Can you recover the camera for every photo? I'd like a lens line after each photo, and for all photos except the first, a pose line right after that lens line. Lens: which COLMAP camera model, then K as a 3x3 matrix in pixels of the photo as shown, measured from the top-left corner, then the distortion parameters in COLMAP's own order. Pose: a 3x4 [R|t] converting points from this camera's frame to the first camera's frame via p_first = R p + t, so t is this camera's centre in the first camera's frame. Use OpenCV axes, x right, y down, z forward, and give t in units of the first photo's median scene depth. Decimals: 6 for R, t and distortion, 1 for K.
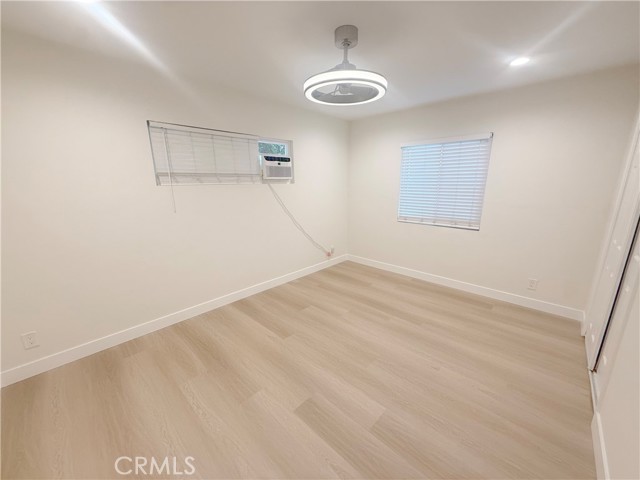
lens RADIAL K [[253.7, 0, 318.1], [0, 253.7, 241.2], [0, 0, 1]] dist [0.000846, -0.000055]
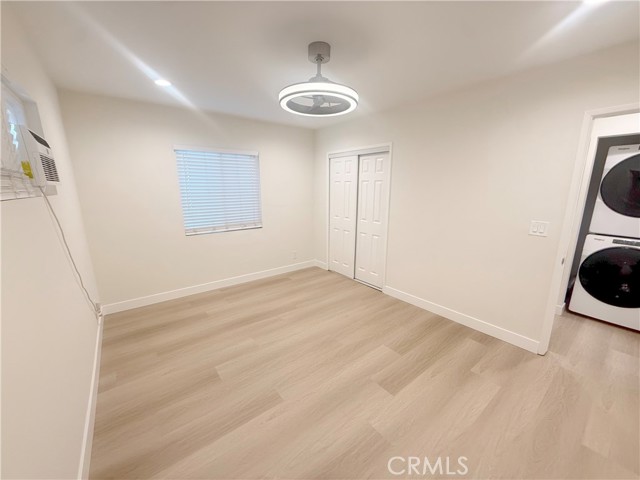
lens RADIAL K [[253.7, 0, 318.1], [0, 253.7, 241.2], [0, 0, 1]] dist [0.000846, -0.000055]
pose [[0.153800, -0.202670, 0.967094, -0.622120], [0.235975, 0.957952, 0.163226, -0.131034], [-0.959511, 0.203106, 0.195158, 0.557590]]
